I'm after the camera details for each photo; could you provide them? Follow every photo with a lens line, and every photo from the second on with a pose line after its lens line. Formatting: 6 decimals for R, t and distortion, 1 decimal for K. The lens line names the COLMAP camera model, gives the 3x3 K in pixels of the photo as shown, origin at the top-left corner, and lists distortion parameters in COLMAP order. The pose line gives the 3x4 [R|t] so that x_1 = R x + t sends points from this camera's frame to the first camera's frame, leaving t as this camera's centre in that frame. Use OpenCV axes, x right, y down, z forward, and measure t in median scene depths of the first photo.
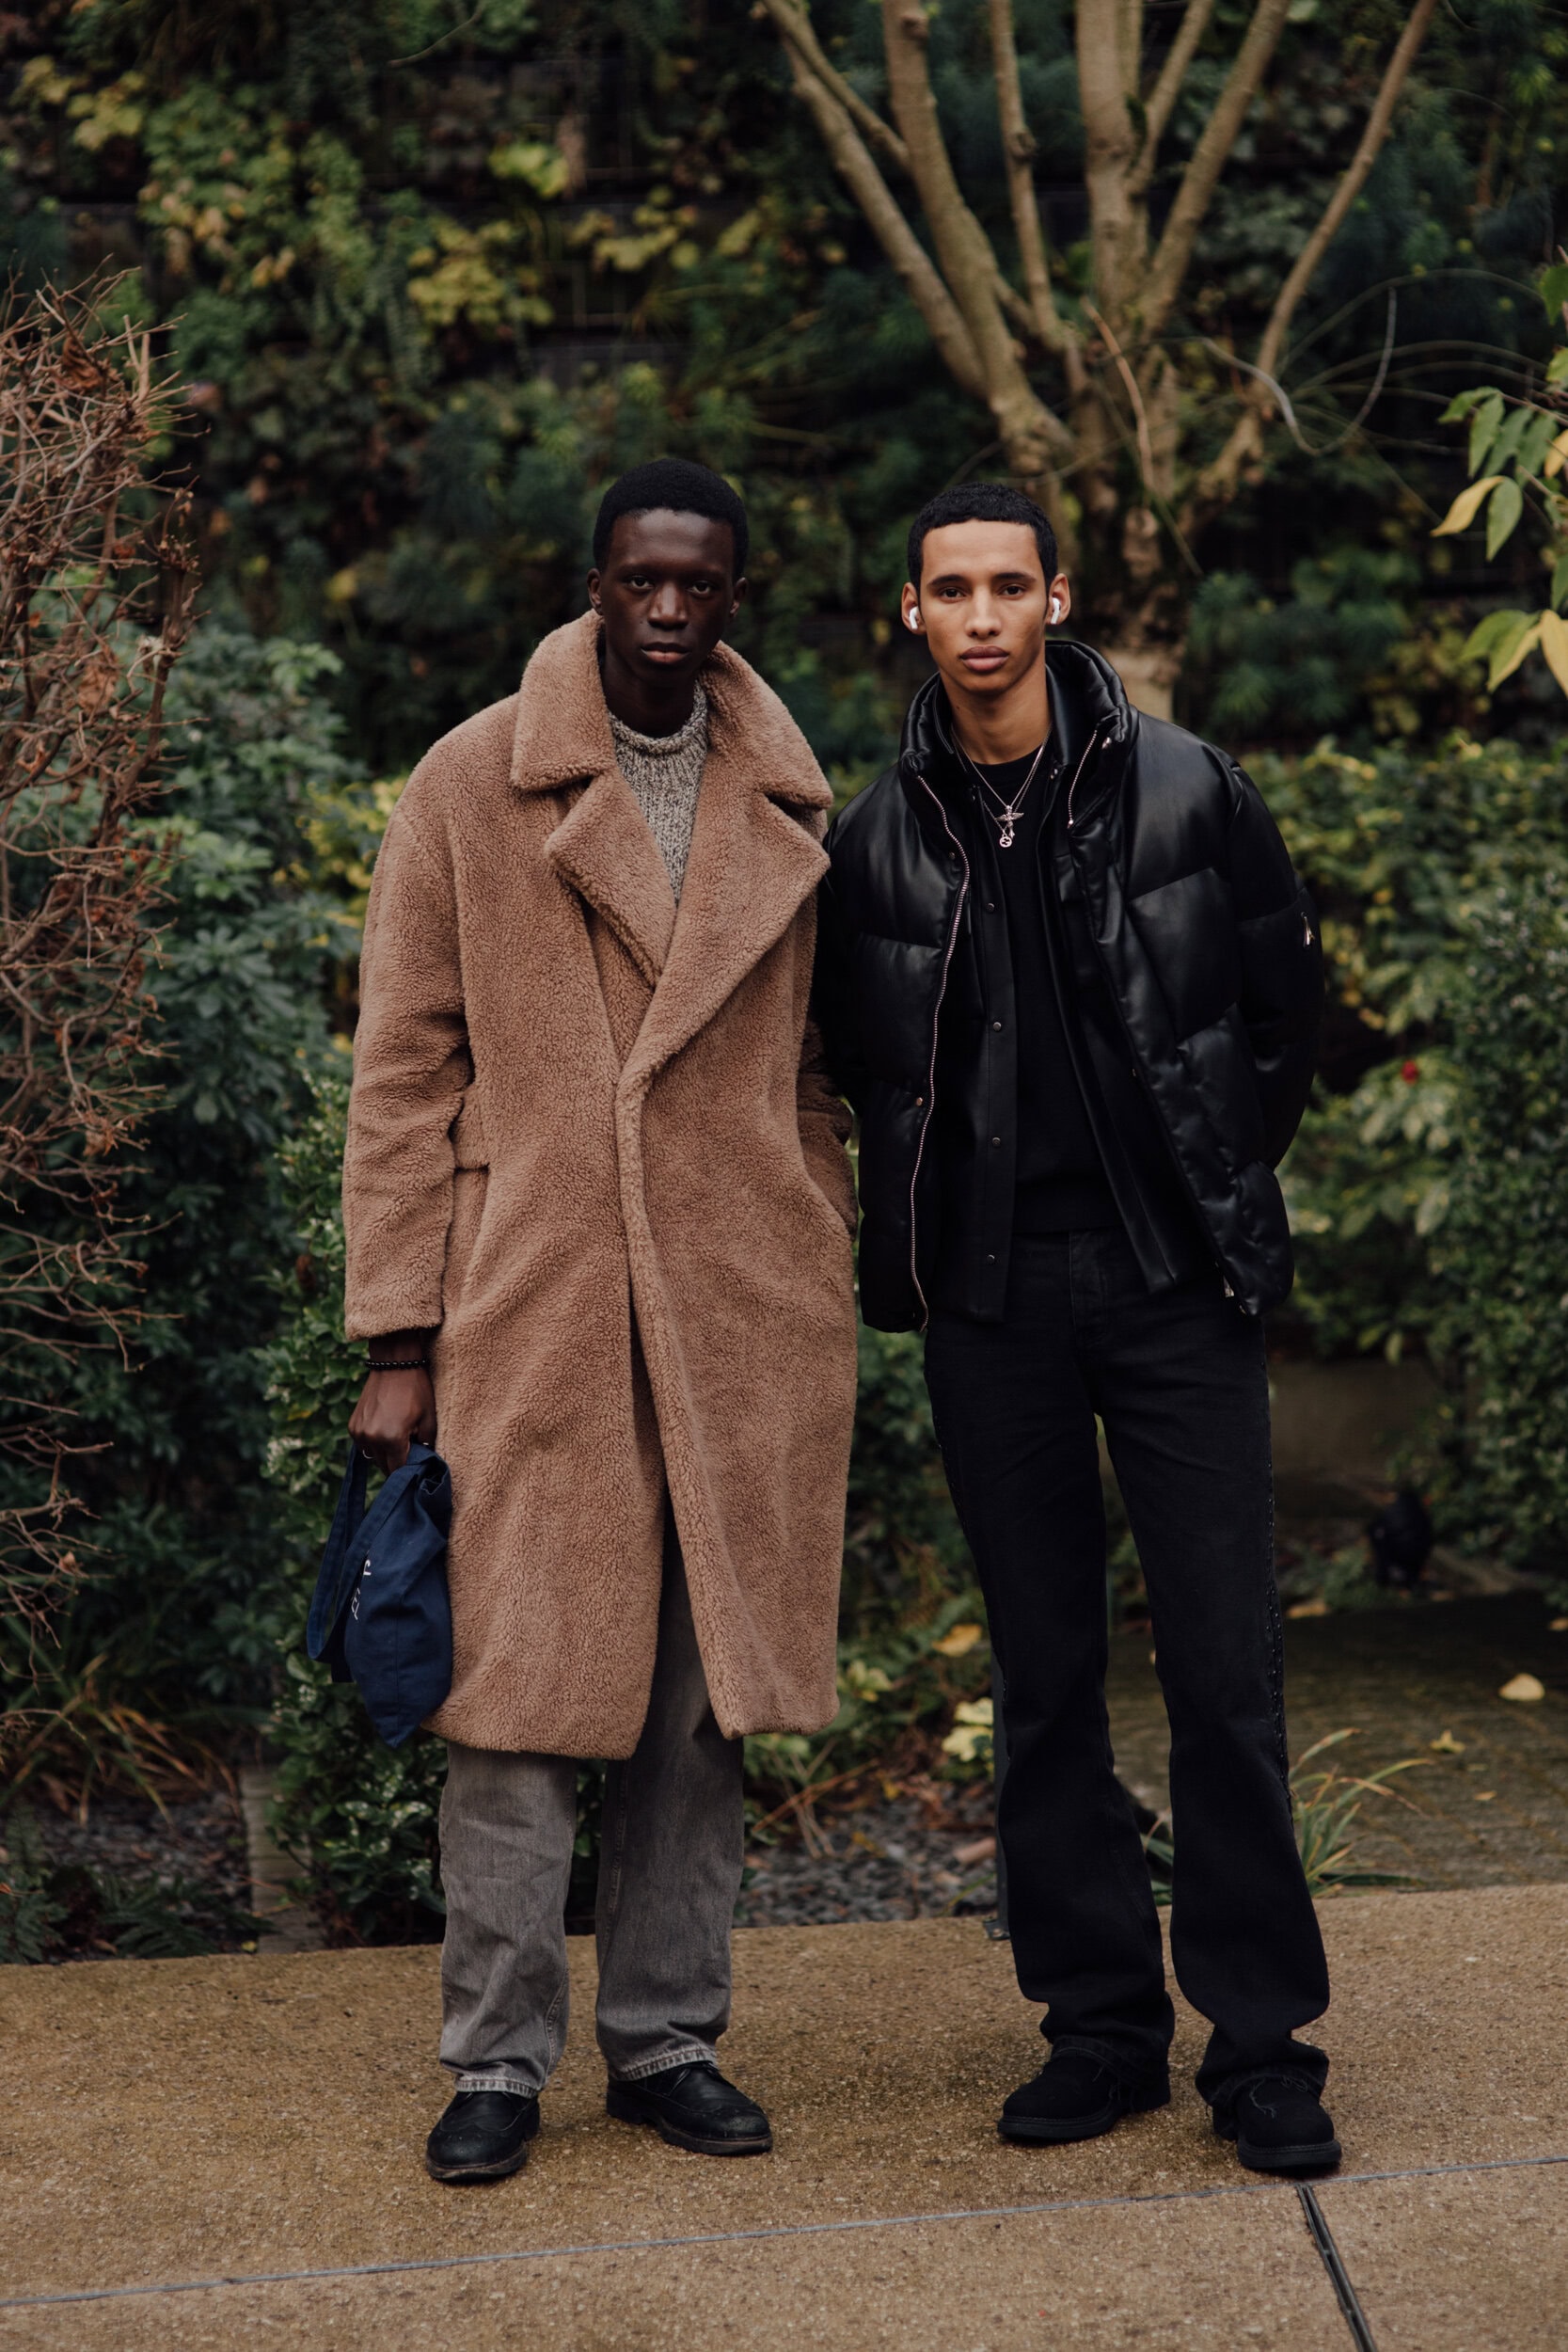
lens RADIAL K [[5872.2, 0, 684.2], [0, 5872.2, 1172.1], [0, 0, 1]] dist [-0.032082, -0.534682]
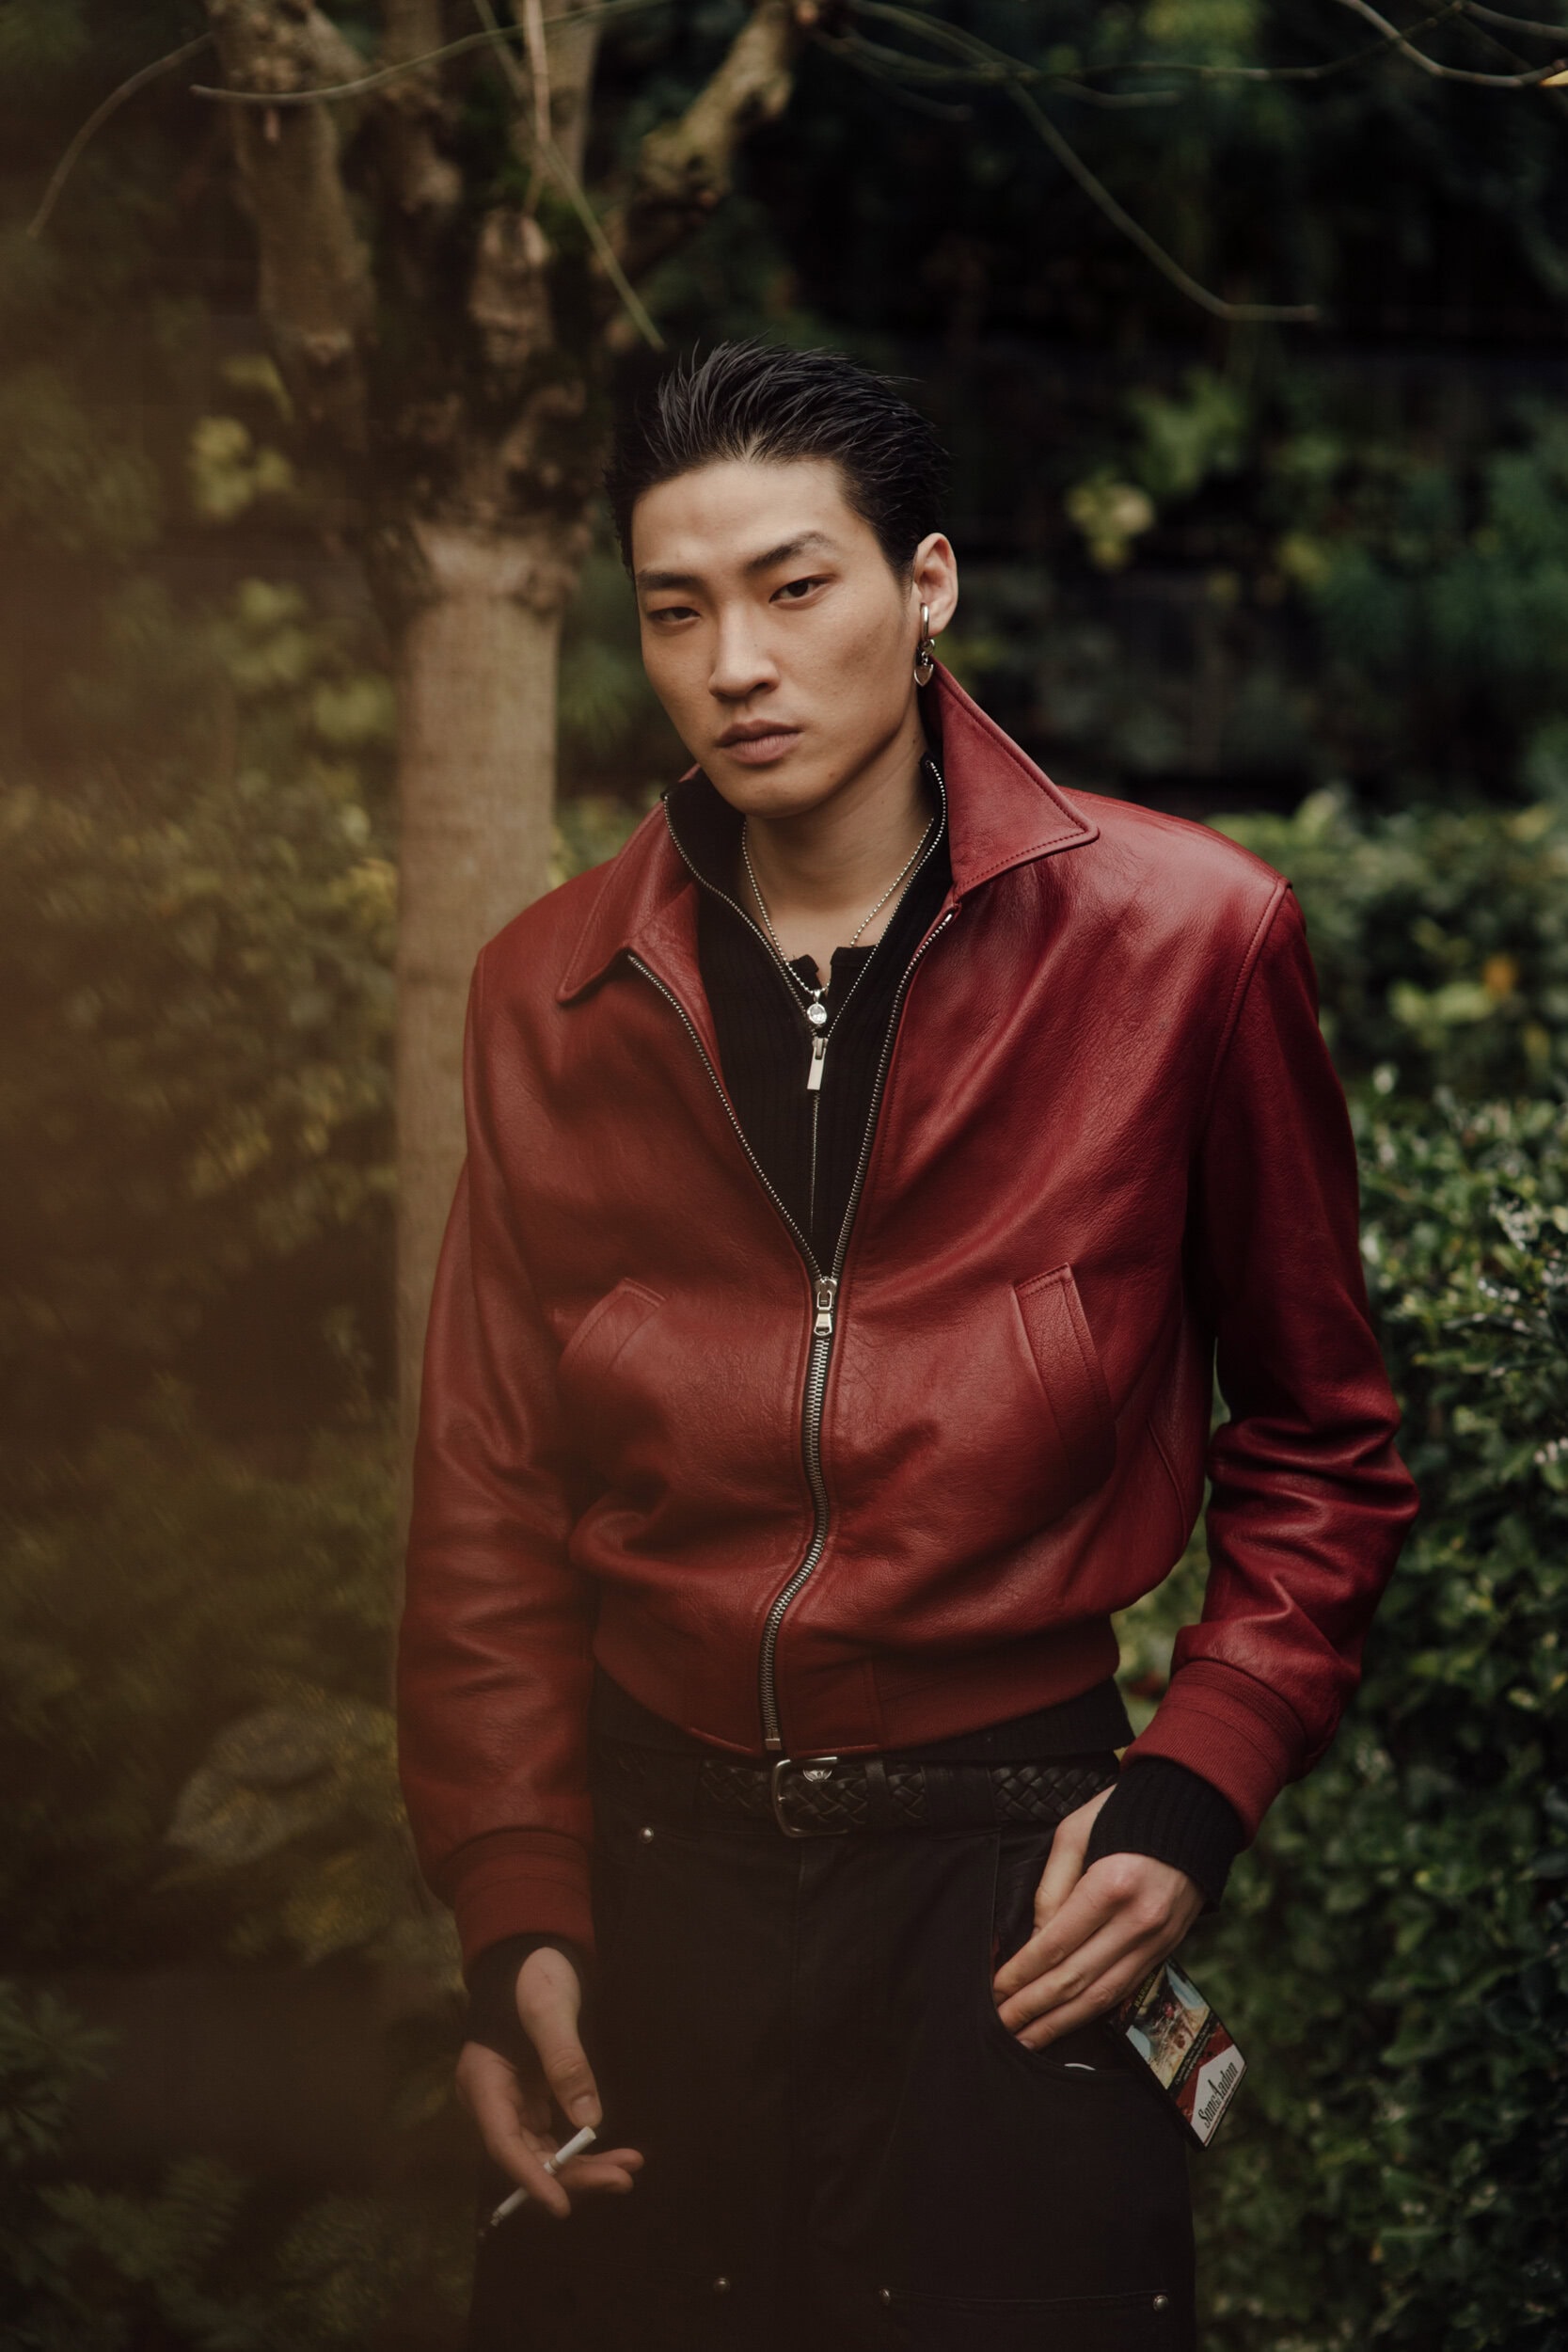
lens RADIAL K [[5482.3, 0, 785.4], [0, 5482.3, 1022.5], [0, 0, 1]] dist [0.027871, 0.109576]
pose [[0.985000, 0.044874, 0.166619, 0.031423], [-0.038784, 0.998461, -0.039631, -0.035701], [-0.168141, 0.032574, 0.985225, 0.588941]]
